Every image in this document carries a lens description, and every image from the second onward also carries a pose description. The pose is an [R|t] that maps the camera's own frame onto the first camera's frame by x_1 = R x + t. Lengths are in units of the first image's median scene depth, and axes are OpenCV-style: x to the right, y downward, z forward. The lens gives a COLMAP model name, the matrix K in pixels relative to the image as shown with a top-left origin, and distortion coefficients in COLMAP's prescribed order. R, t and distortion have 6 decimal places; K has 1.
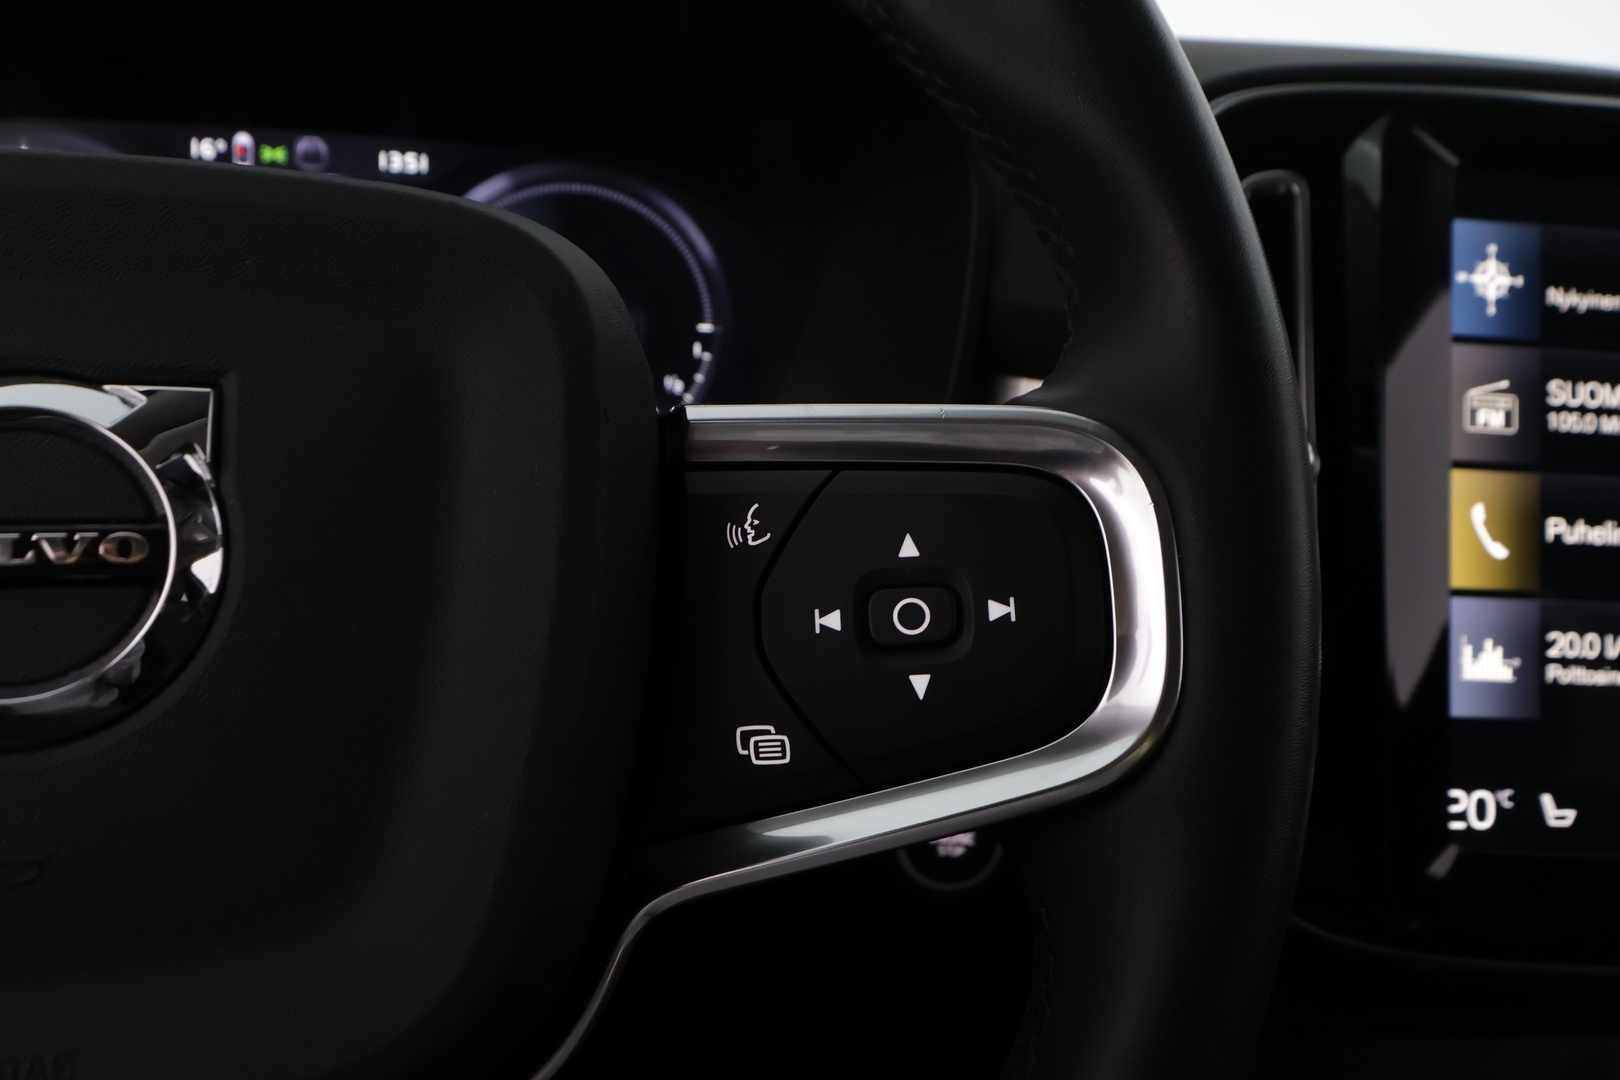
lens RADIAL K [[1281.9, 0, 777.9], [0, 1281.9, 521.7], [0, 0, 1]] dist [0.012666, -0.009818]
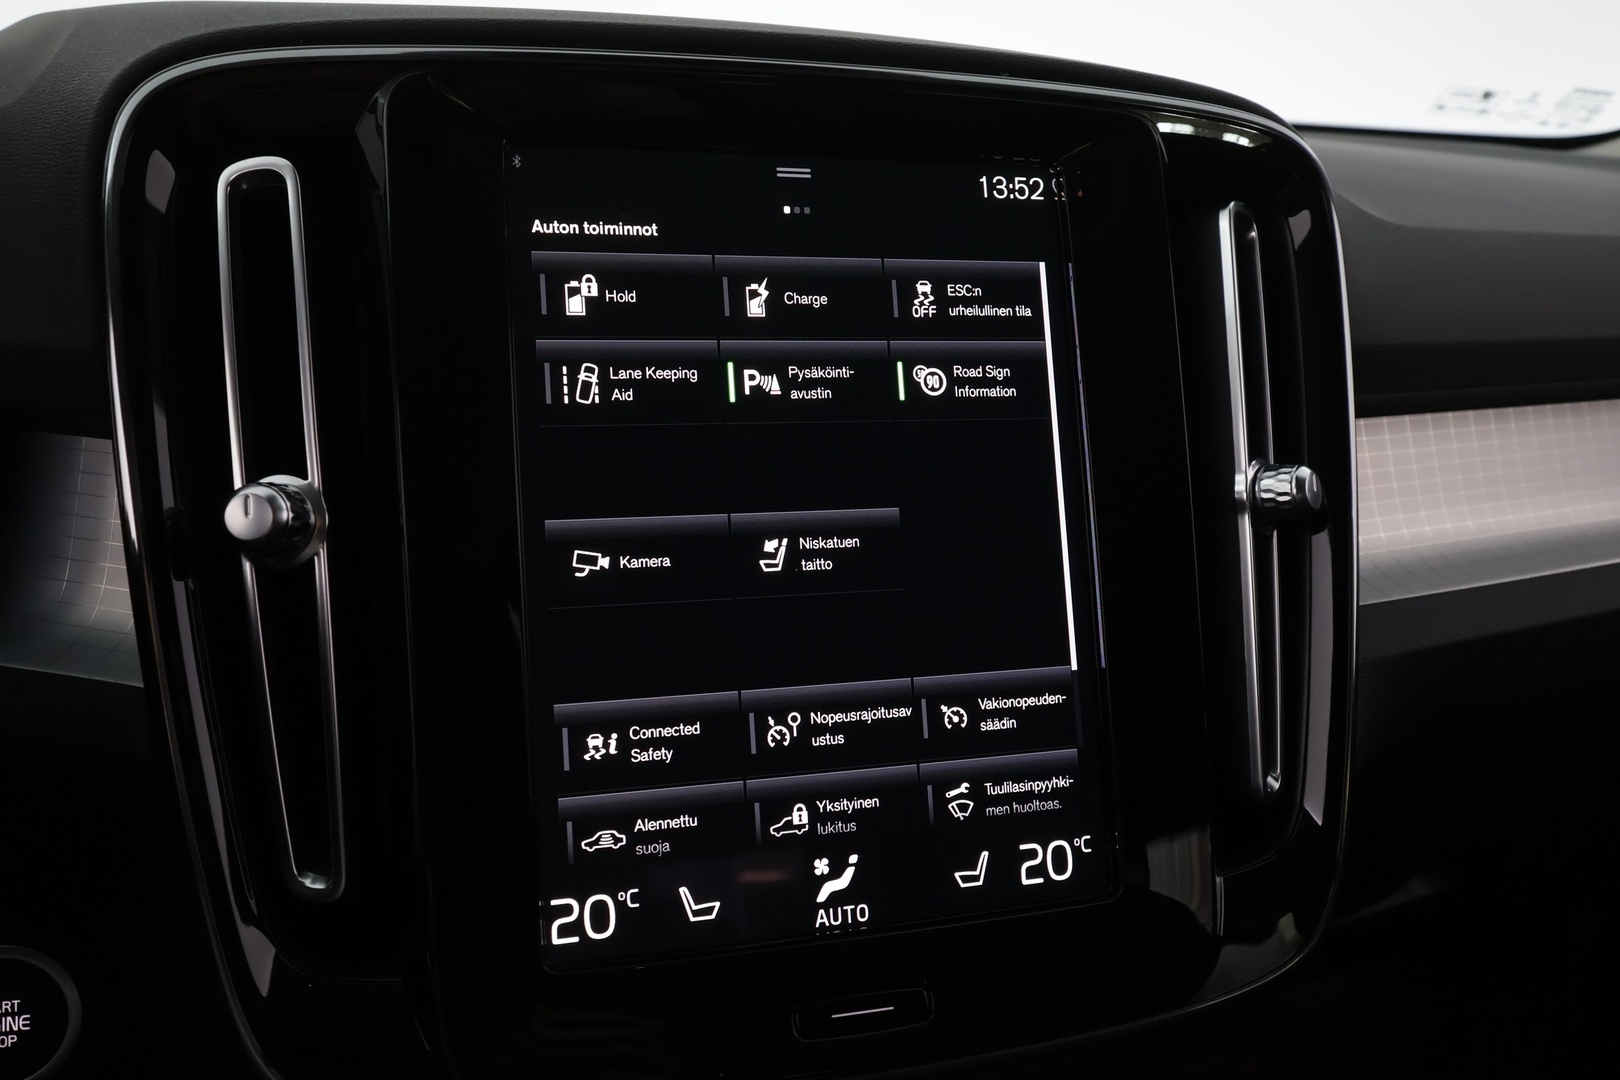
lens RADIAL K [[1281.9, 0, 804.7], [0, 1281.9, 530.9], [0, 0, 1]] dist [0.012666, -0.009818]
pose [[0.985201, -0.088929, 0.146528, 0.566731], [0.090657, 0.995869, -0.005150, -0.005617], [-0.145465, 0.018358, 0.989193, 0.160017]]
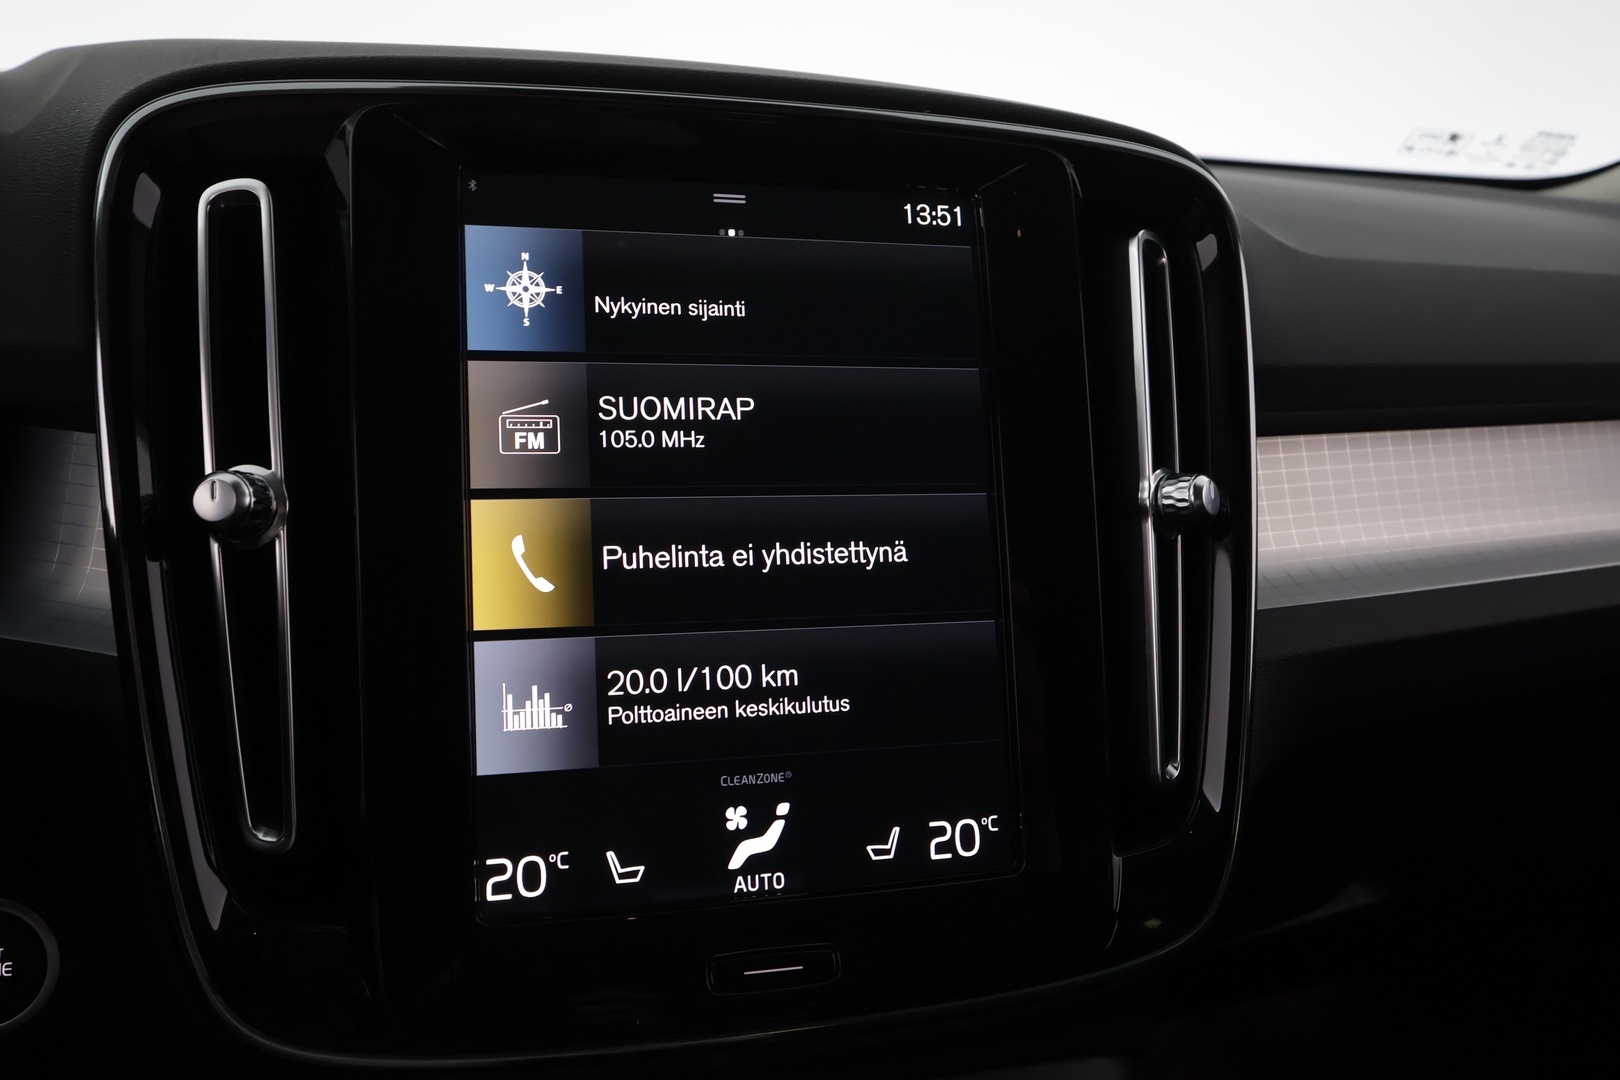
lens RADIAL K [[1281.9, 0, 804.2], [0, 1281.9, 534.1], [0, 0, 1]] dist [0.012666, -0.009818]
pose [[0.988632, -0.072113, 0.131932, 0.621580], [0.076955, 0.996522, -0.031974, 0.029466], [-0.129167, 0.041763, 0.990743, 0.079541]]
